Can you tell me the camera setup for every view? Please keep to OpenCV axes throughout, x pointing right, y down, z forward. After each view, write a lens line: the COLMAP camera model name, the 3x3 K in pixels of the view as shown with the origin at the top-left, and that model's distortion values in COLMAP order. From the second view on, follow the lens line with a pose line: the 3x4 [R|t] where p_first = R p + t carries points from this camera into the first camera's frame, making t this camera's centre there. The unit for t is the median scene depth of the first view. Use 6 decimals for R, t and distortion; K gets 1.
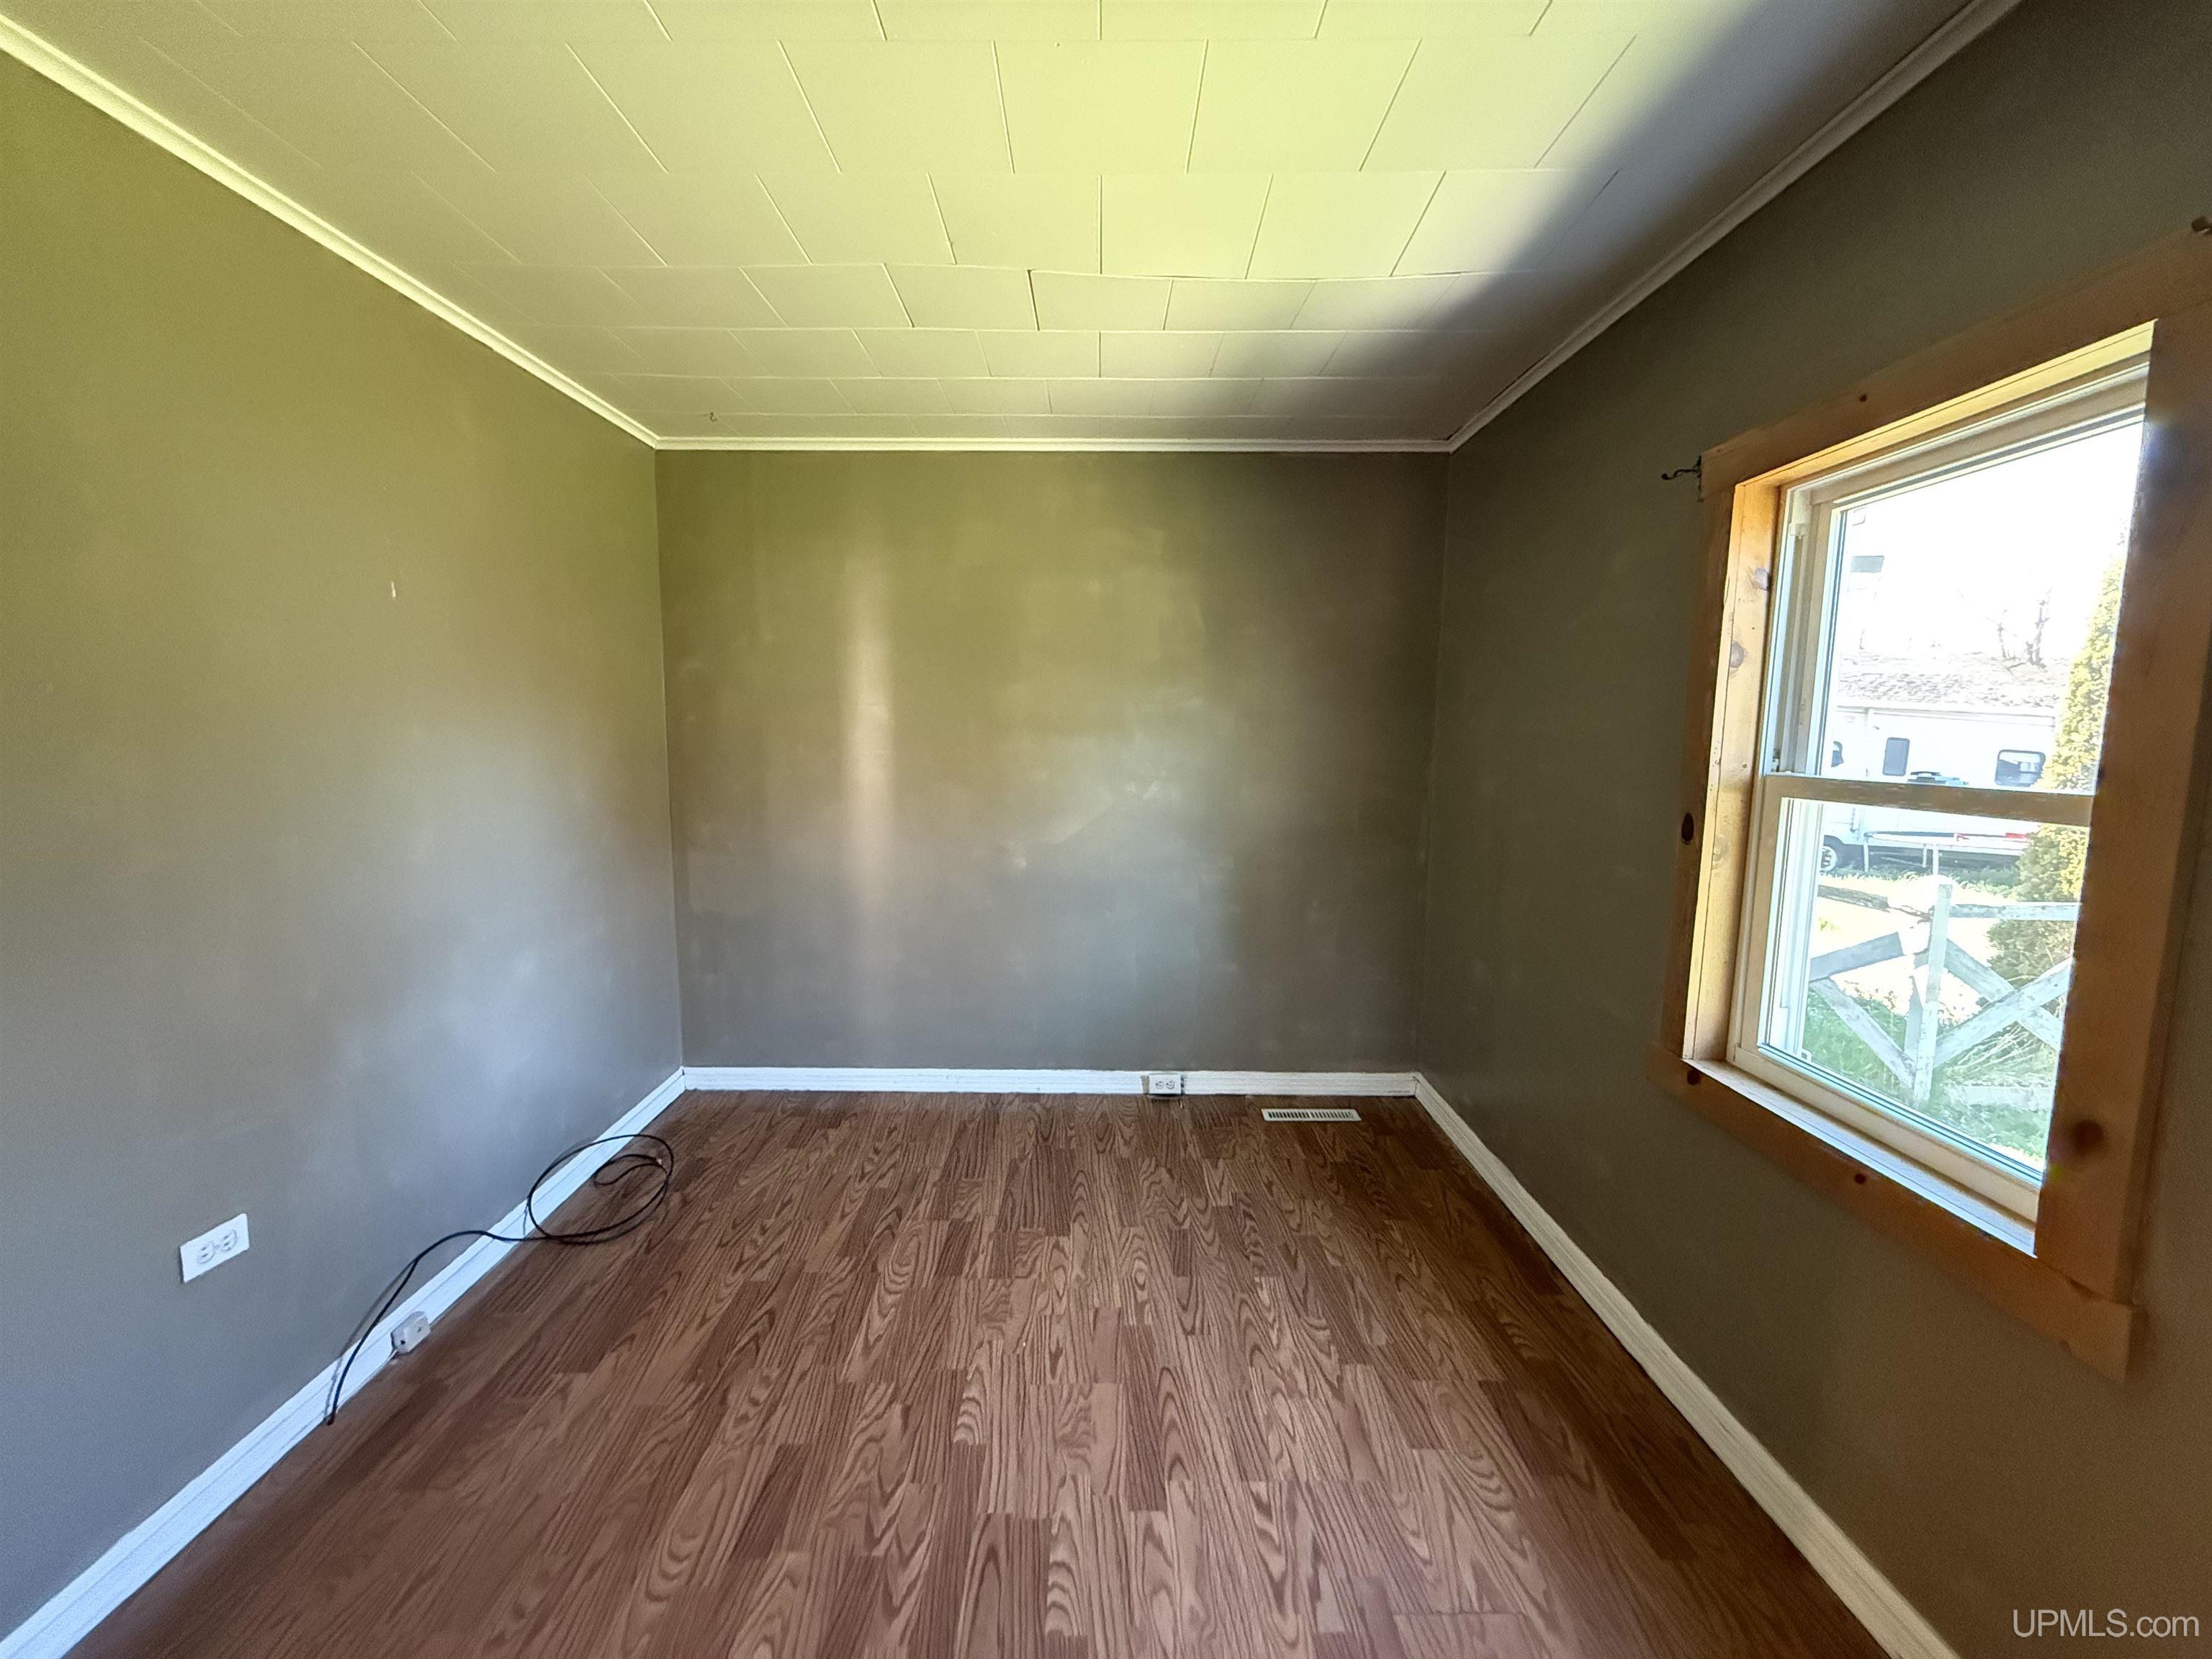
lens RADIAL K [[880.1, 0, 1089.6], [0, 880.1, 836.2], [0, 0, 1]] dist [0.000805, -0.000458]
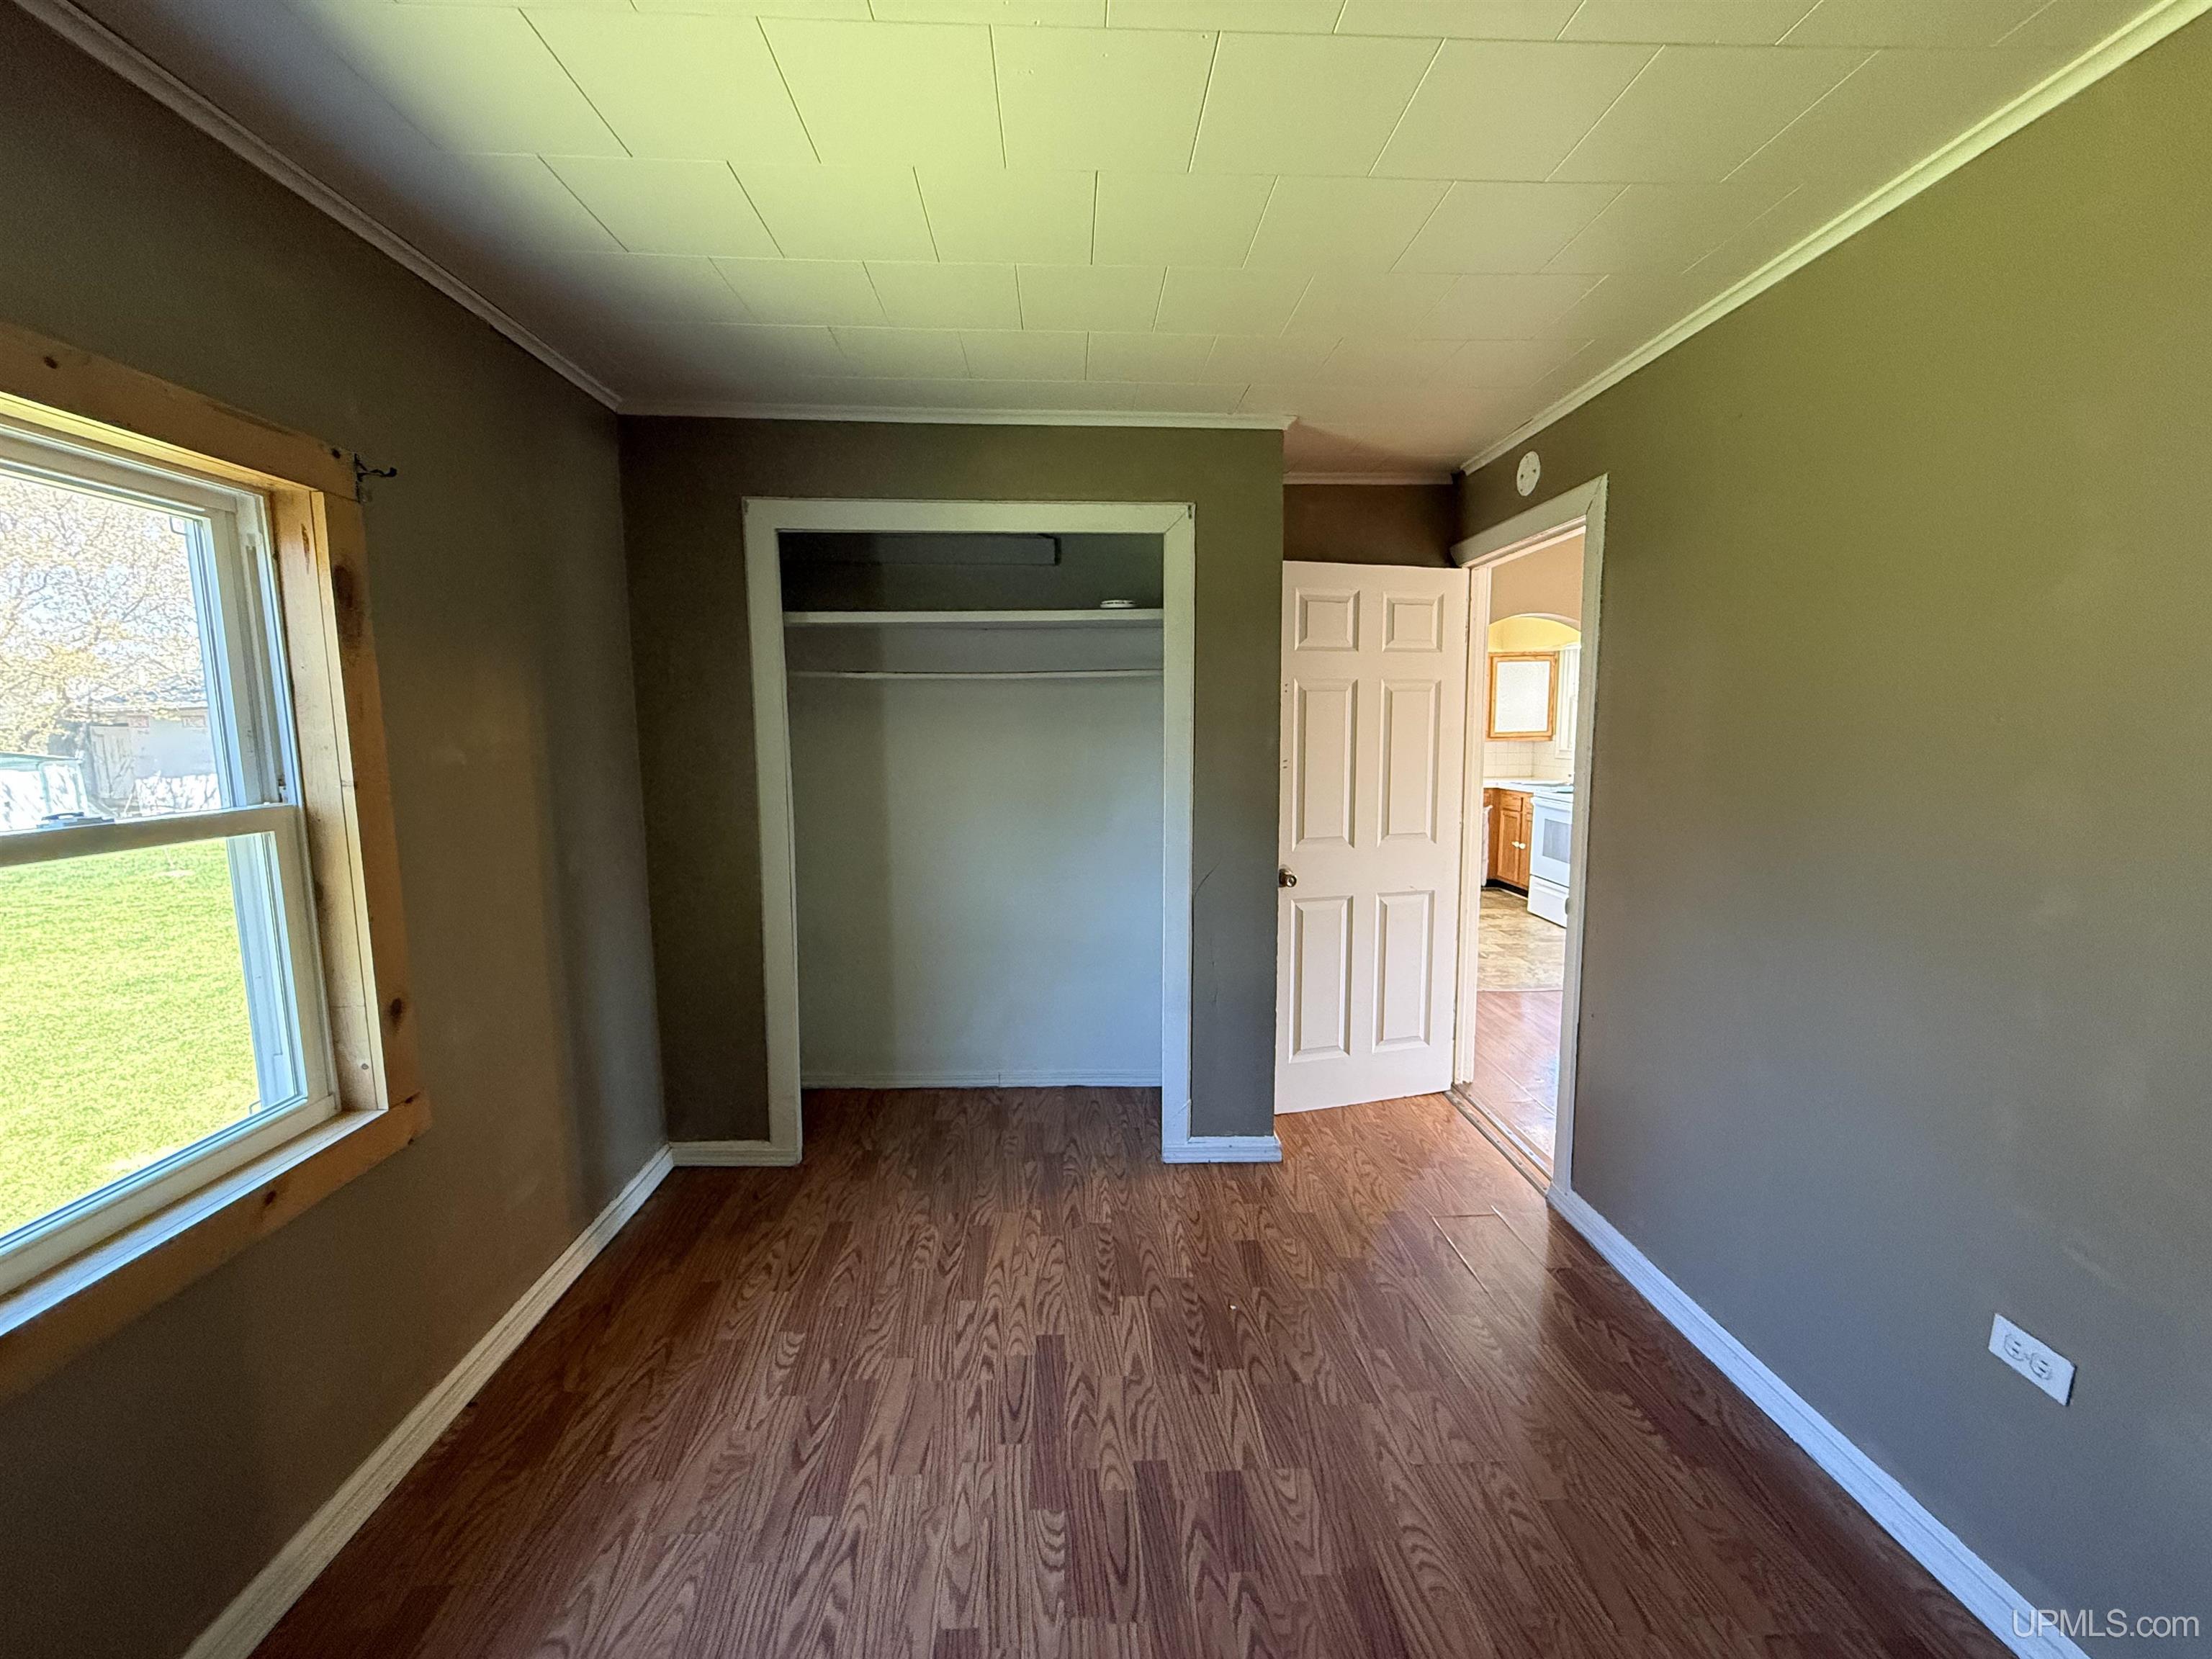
lens RADIAL K [[880.1, 0, 1099.7], [0, 880.1, 834.9], [0, 0, 1]] dist [0.000805, -0.000458]
pose [[-0.998604, 0.007588, -0.052274, -0.039220], [-0.005499, 0.969316, 0.245756, -0.256527], [0.052535, 0.245701, -0.967921, 1.777575]]
